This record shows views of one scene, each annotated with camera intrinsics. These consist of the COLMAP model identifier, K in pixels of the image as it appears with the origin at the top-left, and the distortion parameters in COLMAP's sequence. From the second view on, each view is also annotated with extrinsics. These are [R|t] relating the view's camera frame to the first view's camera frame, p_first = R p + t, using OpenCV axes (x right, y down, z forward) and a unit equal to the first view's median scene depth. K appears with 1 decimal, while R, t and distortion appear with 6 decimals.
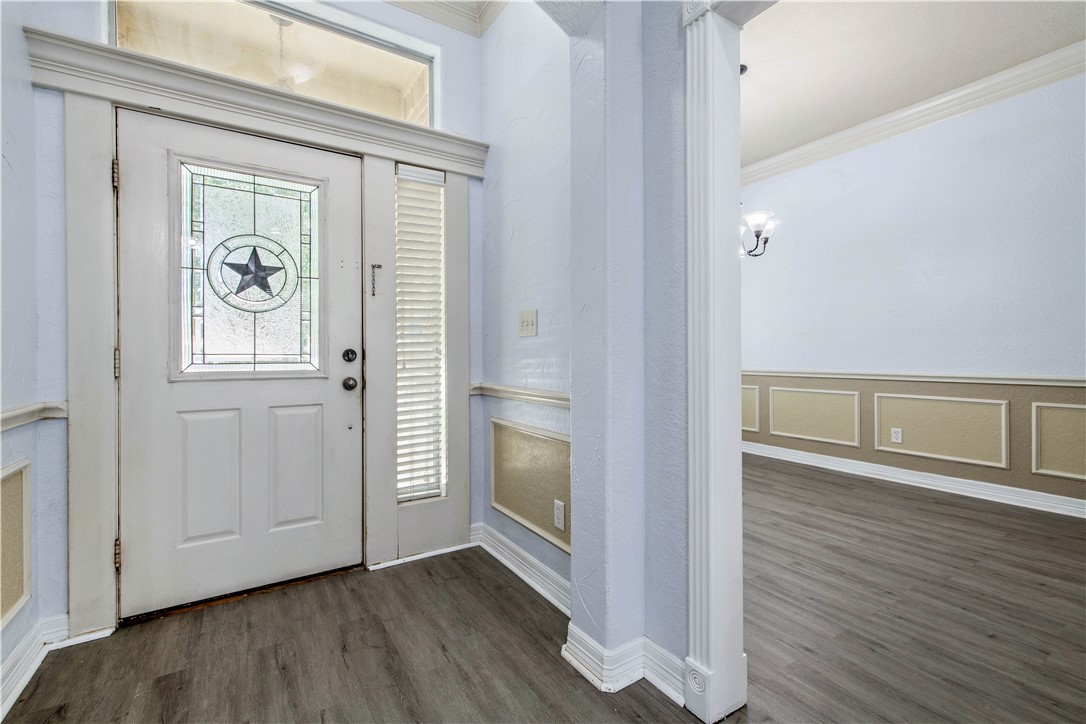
lens RADIAL K [[473.1, 0, 544.7], [0, 473.1, 355.3], [0, 0, 1]] dist [0.005504, -0.002588]
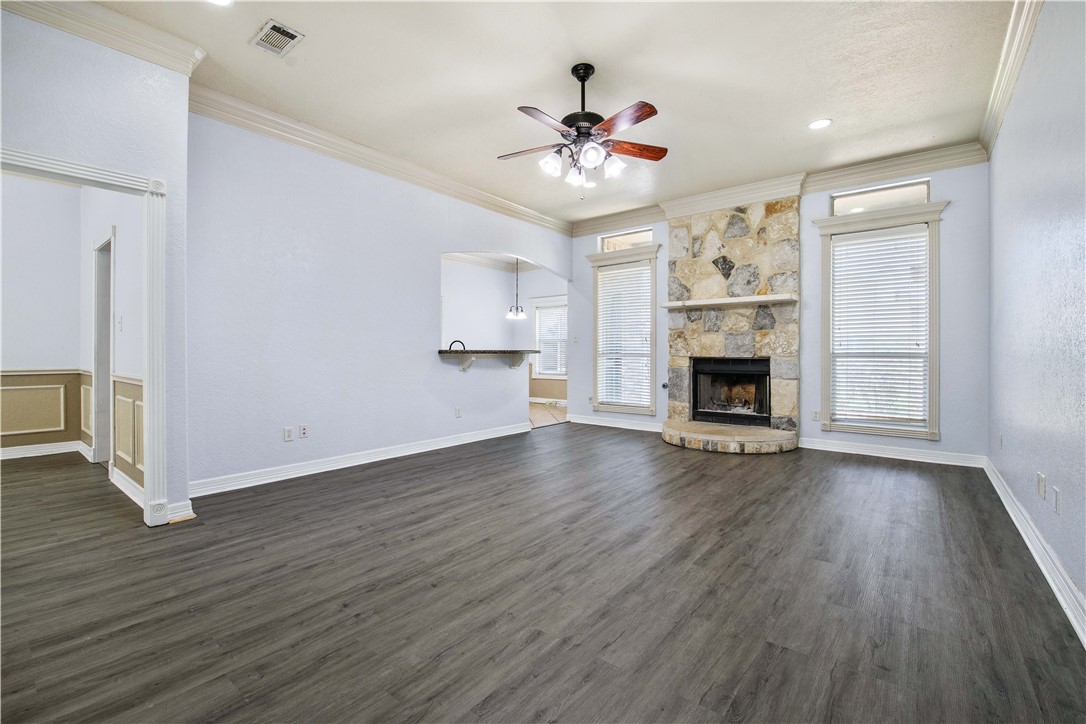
lens RADIAL K [[473.1, 0, 555.0], [0, 473.1, 357.2], [0, 0, 1]] dist [0.005504, -0.002588]
pose [[-0.327053, -0.009837, 0.944955, -2.514868], [-0.001796, 0.999950, 0.009788, -0.010213], [-0.945004, 0.001504, -0.327054, 0.210516]]
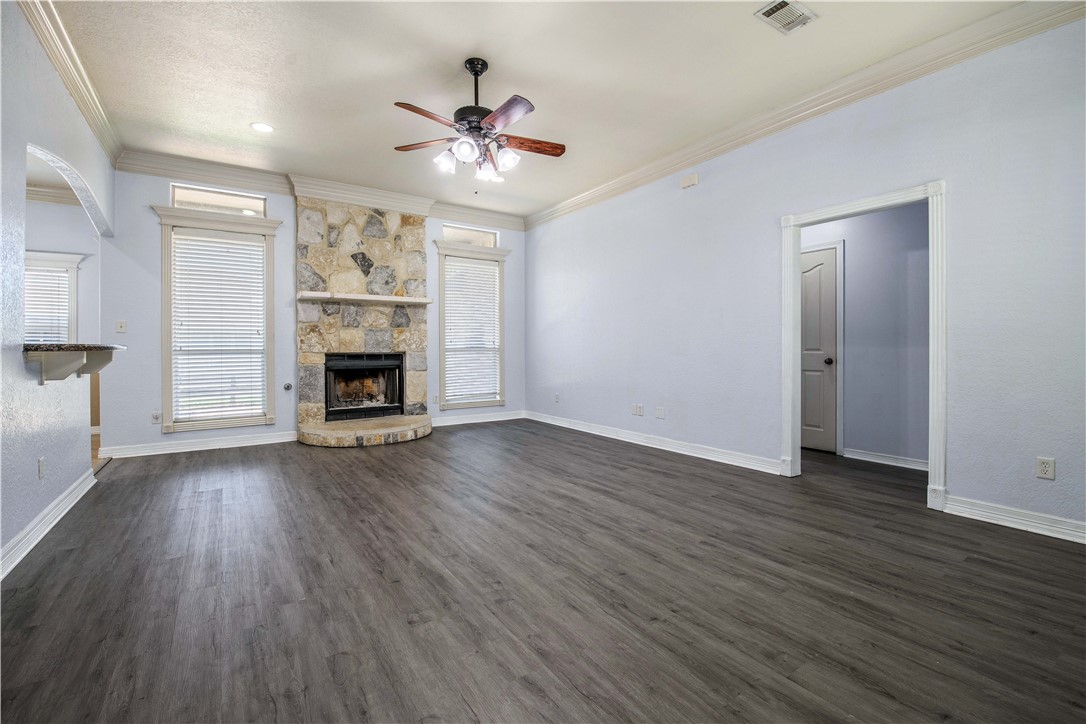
lens RADIAL K [[473.1, 0, 543.1], [0, 473.1, 353.5], [0, 0, 1]] dist [0.005504, -0.002588]
pose [[-0.999767, 0.005258, -0.020921, -0.733671], [0.005035, 0.999930, 0.010688, -0.002460], [0.020976, 0.010581, -0.999724, 1.569005]]
